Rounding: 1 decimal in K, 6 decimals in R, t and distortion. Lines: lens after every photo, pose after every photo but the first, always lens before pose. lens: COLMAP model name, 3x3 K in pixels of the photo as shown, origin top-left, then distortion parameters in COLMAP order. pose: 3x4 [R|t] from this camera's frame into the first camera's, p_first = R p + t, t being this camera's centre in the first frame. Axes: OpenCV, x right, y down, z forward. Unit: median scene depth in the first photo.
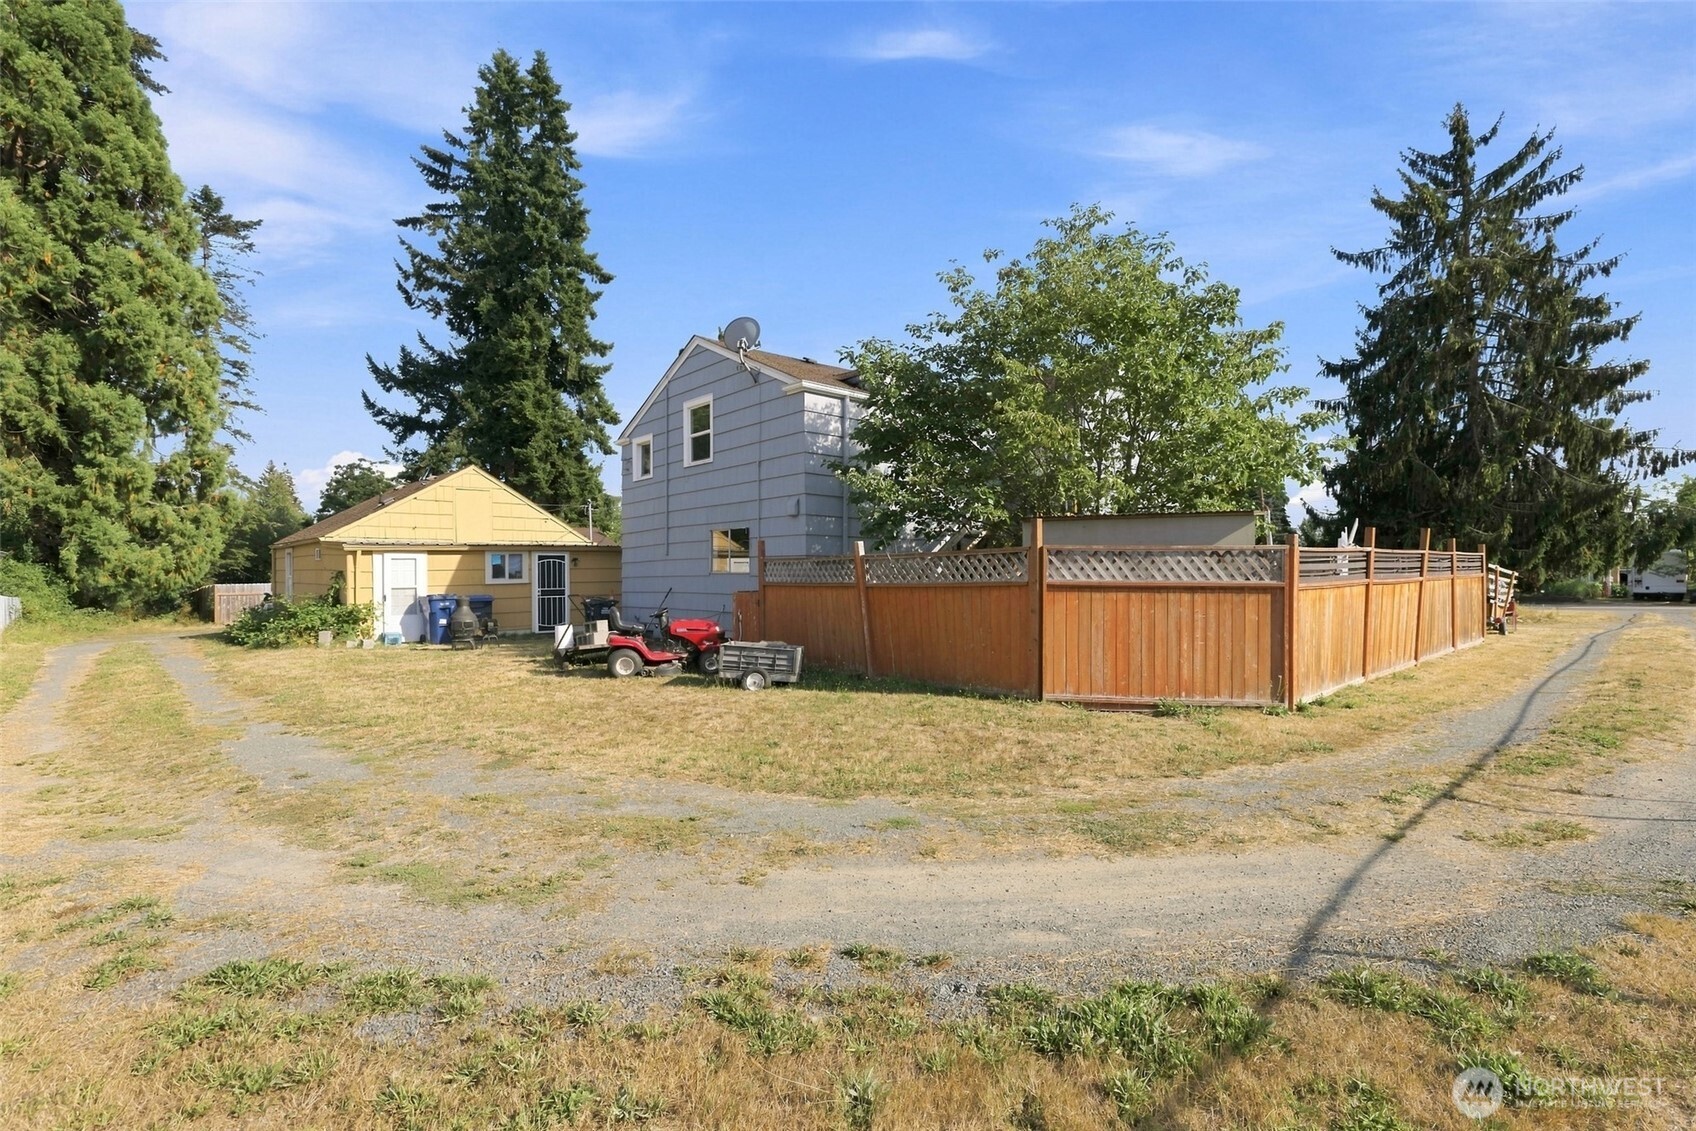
lens RADIAL K [[765.8, 0, 848.0], [0, 765.8, 565.5], [0, 0, 1]] dist [-0.001352, -0.000154]
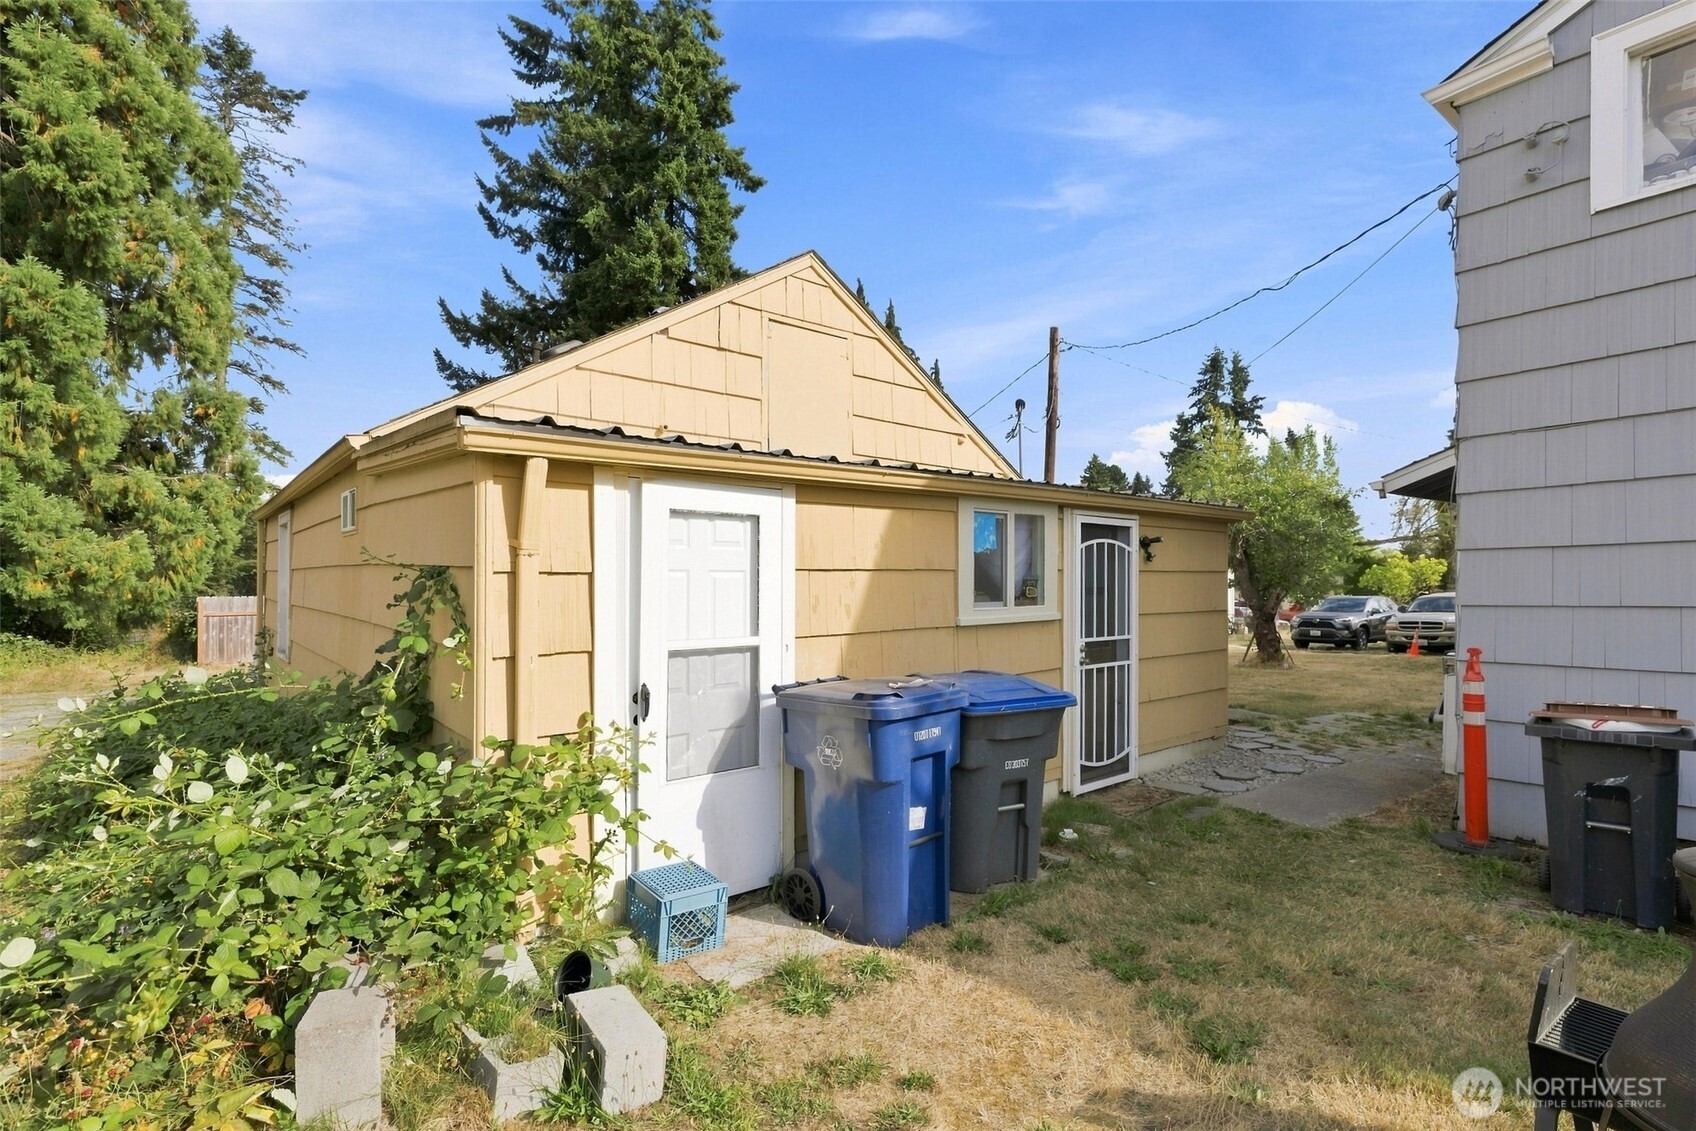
lens RADIAL K [[771.5, 0, 848.0], [0, 771.5, 565.5], [0, 0, 1]] dist [0.025193, -0.020127]
pose [[0.998036, 0.006157, -0.062347, -0.265673], [-0.006924, 0.999903, -0.012098, 0.004023], [0.062267, 0.012506, 0.997981, 0.393588]]
